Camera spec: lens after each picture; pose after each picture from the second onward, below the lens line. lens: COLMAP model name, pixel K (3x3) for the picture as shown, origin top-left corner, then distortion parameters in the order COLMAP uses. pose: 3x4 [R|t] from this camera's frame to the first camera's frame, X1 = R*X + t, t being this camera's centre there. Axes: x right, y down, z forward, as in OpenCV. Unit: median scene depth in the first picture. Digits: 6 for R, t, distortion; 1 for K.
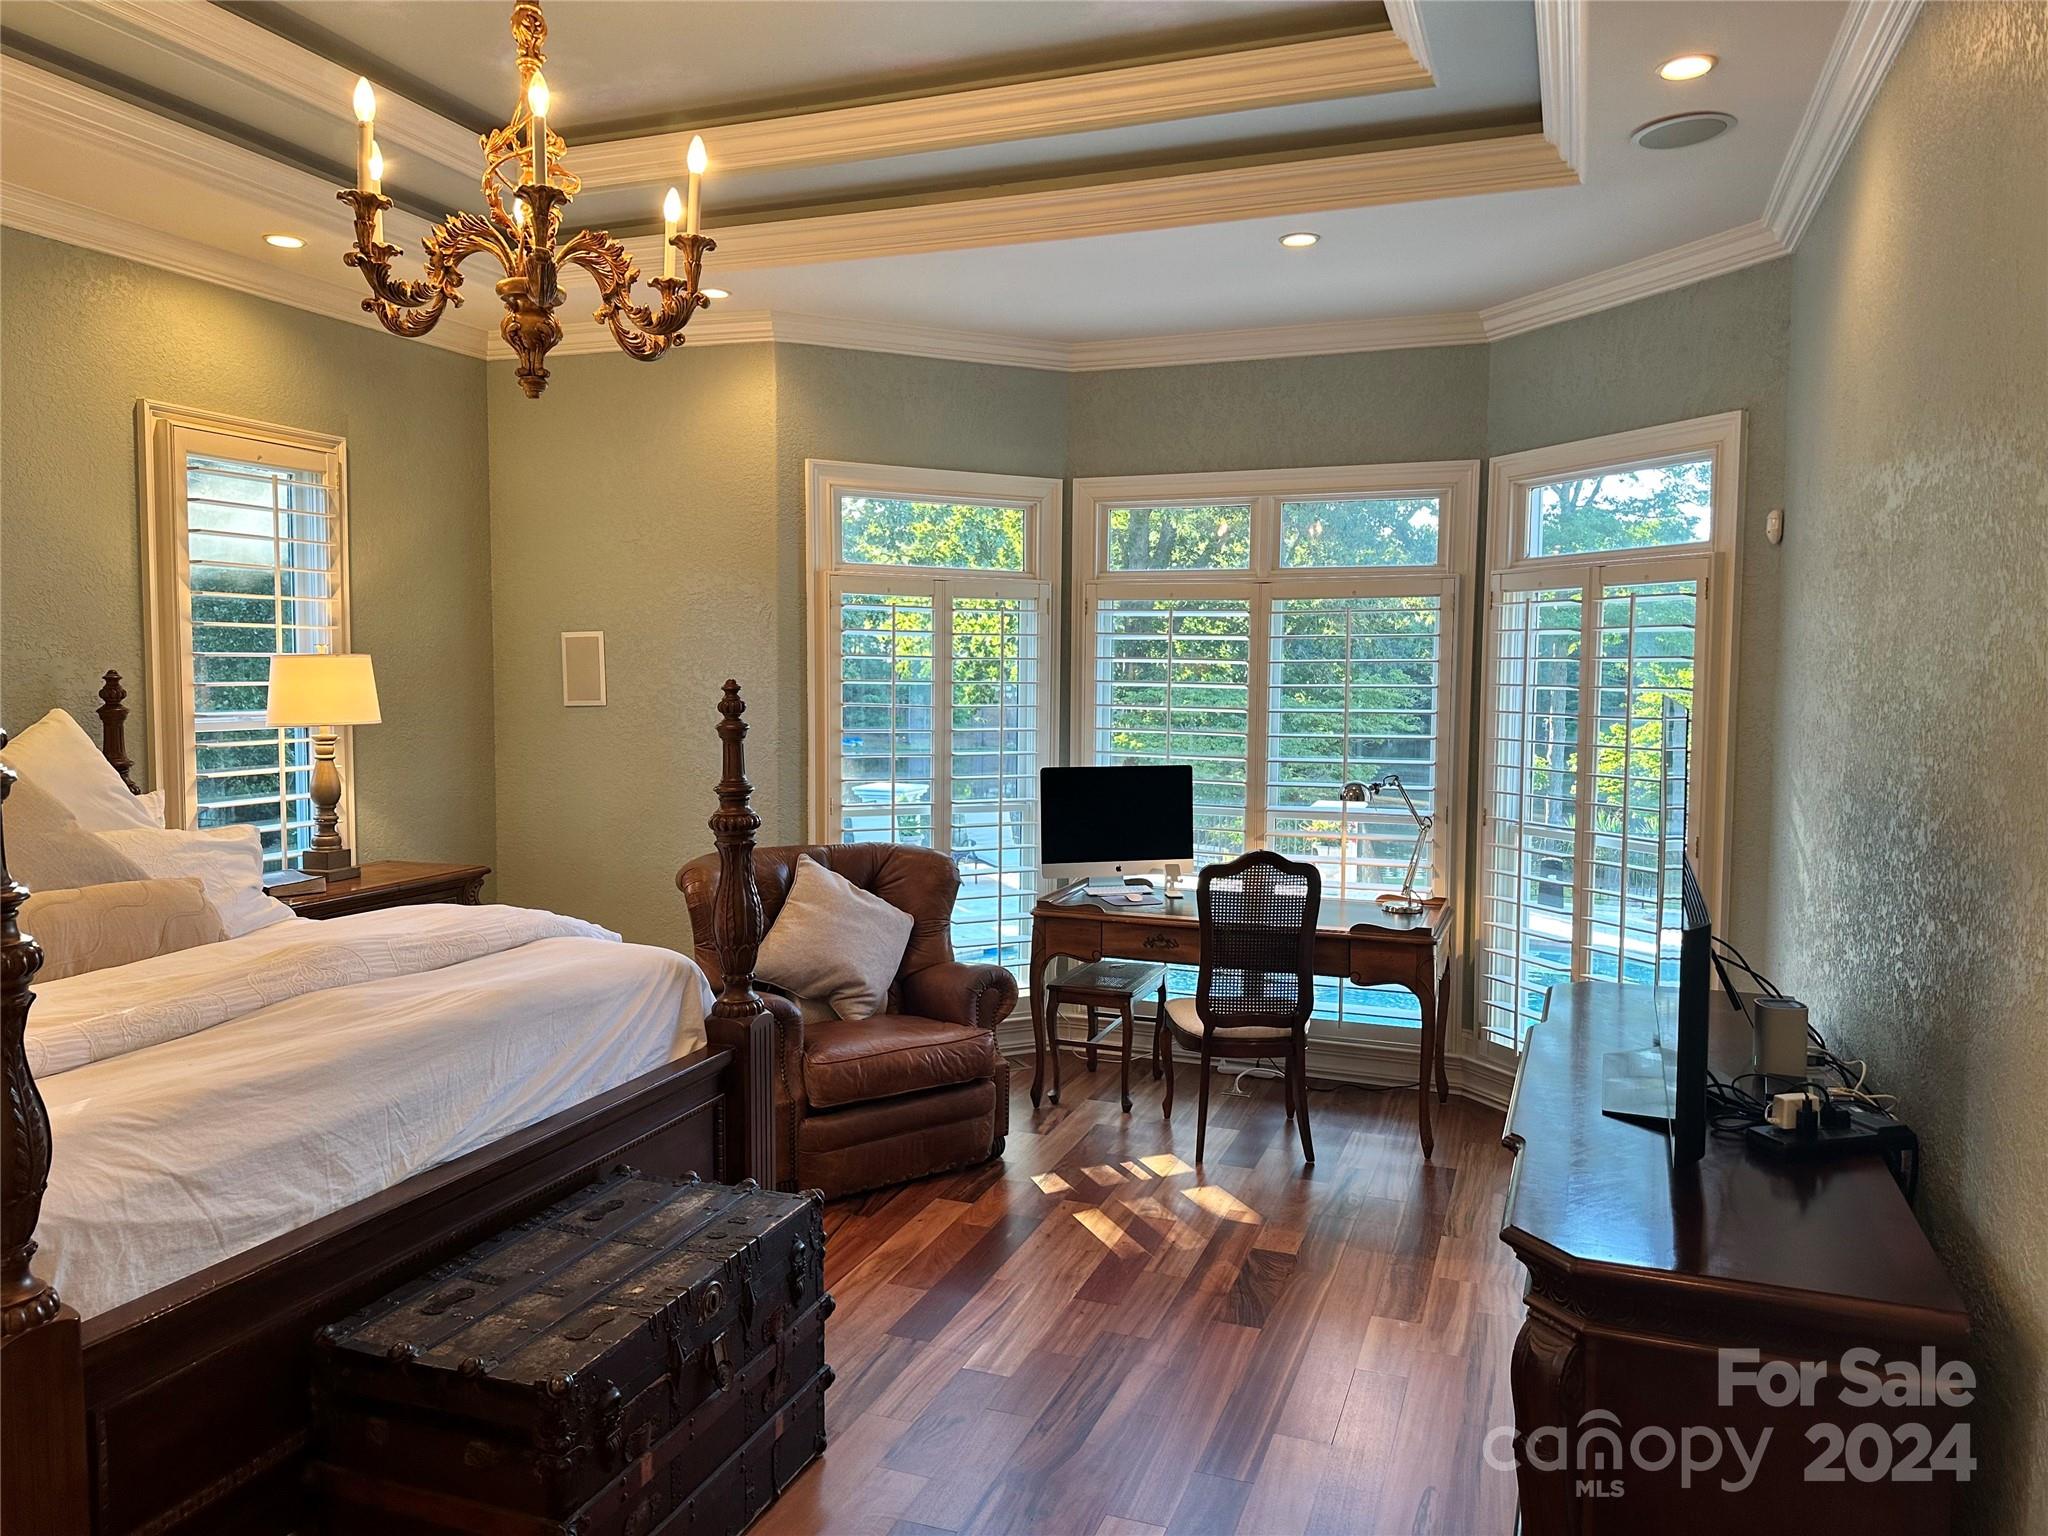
lens RADIAL K [[1455.8, 0, 1026.8], [0, 1455.8, 767.8], [0, 0, 1]] dist [0.082555, -0.085956]
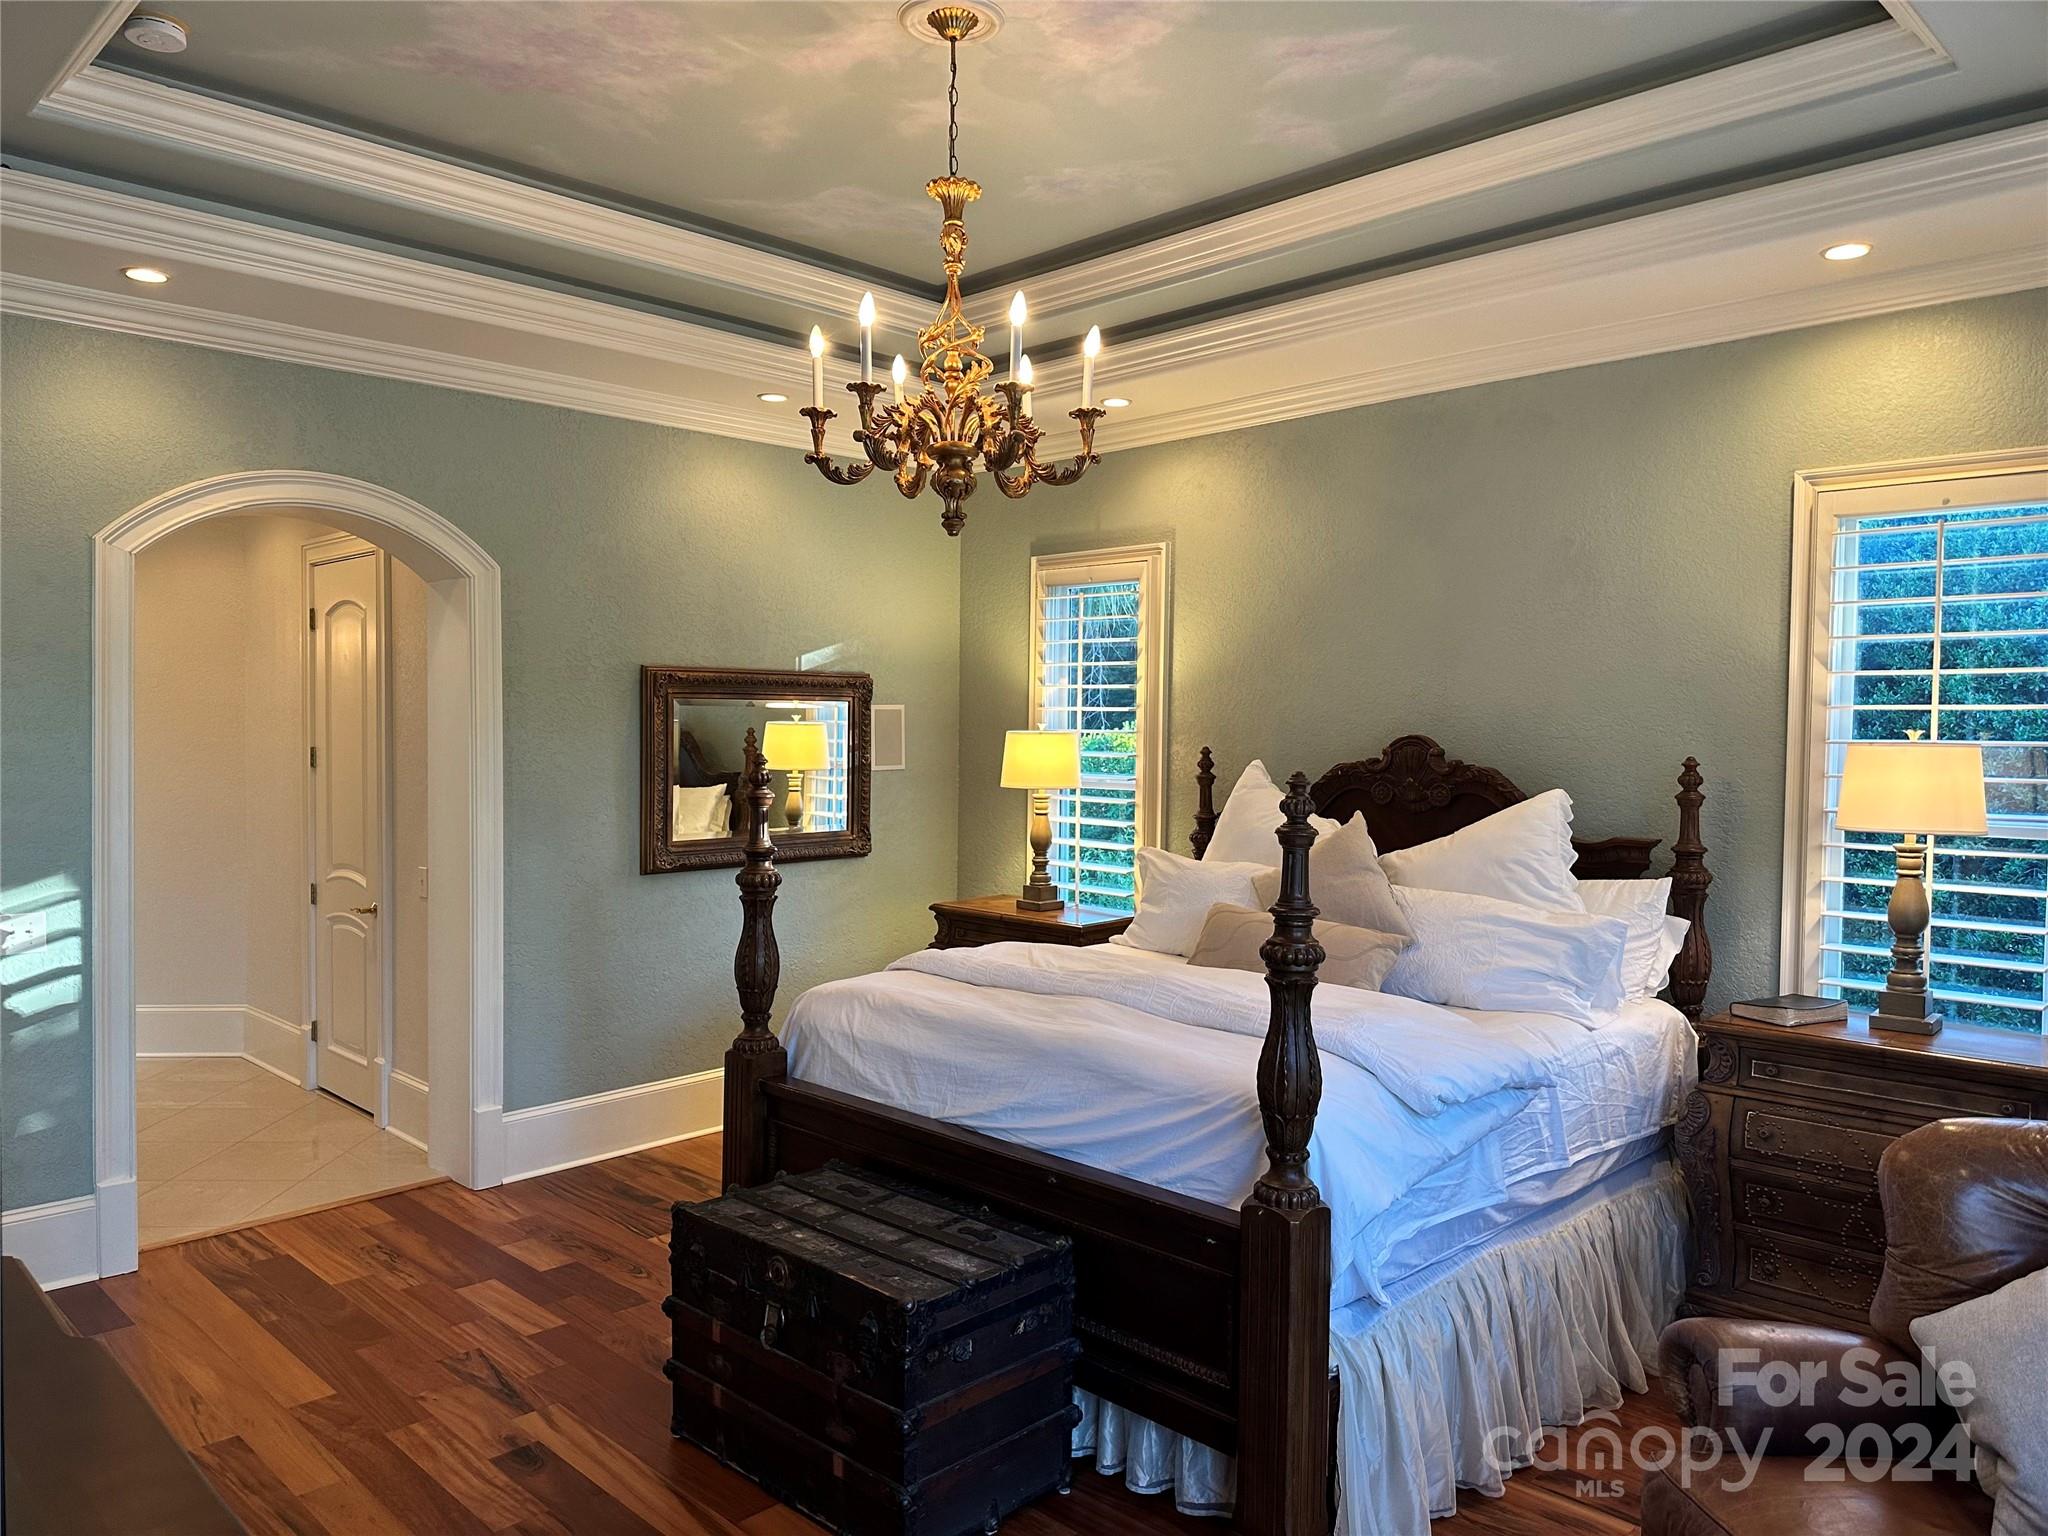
lens RADIAL K [[1455.8, 0, 1027.2], [0, 1455.8, 765.9], [0, 0, 1]] dist [0.082555, -0.085956]
pose [[-0.410105, 0.020095, -0.911817, 0.731720], [-0.075078, 0.995620, 0.055709, -0.123115], [0.908943, 0.091304, -0.406800, 1.504929]]
